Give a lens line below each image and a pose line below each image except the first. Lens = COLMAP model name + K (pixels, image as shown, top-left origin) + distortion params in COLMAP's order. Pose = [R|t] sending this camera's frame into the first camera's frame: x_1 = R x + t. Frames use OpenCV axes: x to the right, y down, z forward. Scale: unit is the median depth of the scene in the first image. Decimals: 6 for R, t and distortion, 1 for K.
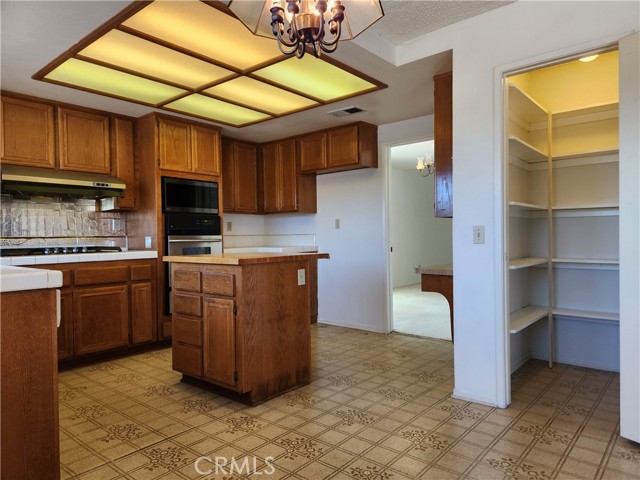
lens RADIAL K [[426.8, 0, 331.4], [0, 426.8, 243.0], [0, 0, 1]] dist [0.064708, -0.047175]
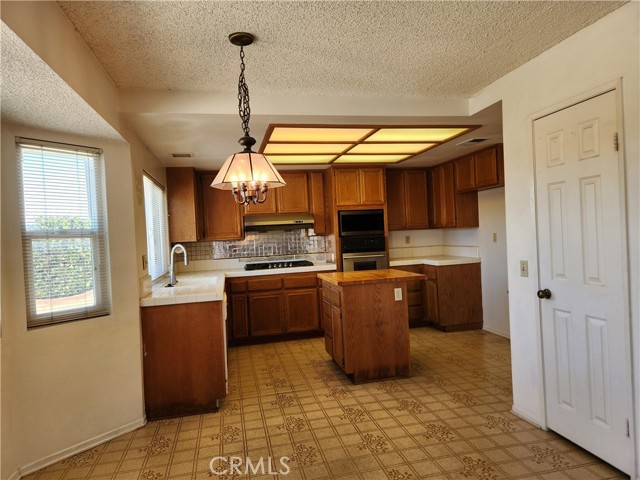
lens RADIAL K [[426.8, 0, 321.6], [0, 426.8, 240.9], [0, 0, 1]] dist [0.064708, -0.047175]
pose [[0.791331, -0.014896, -0.611206, 0.505863], [0.029350, 0.999476, 0.013642, -0.099008], [0.610683, -0.028735, 0.791354, -0.149524]]
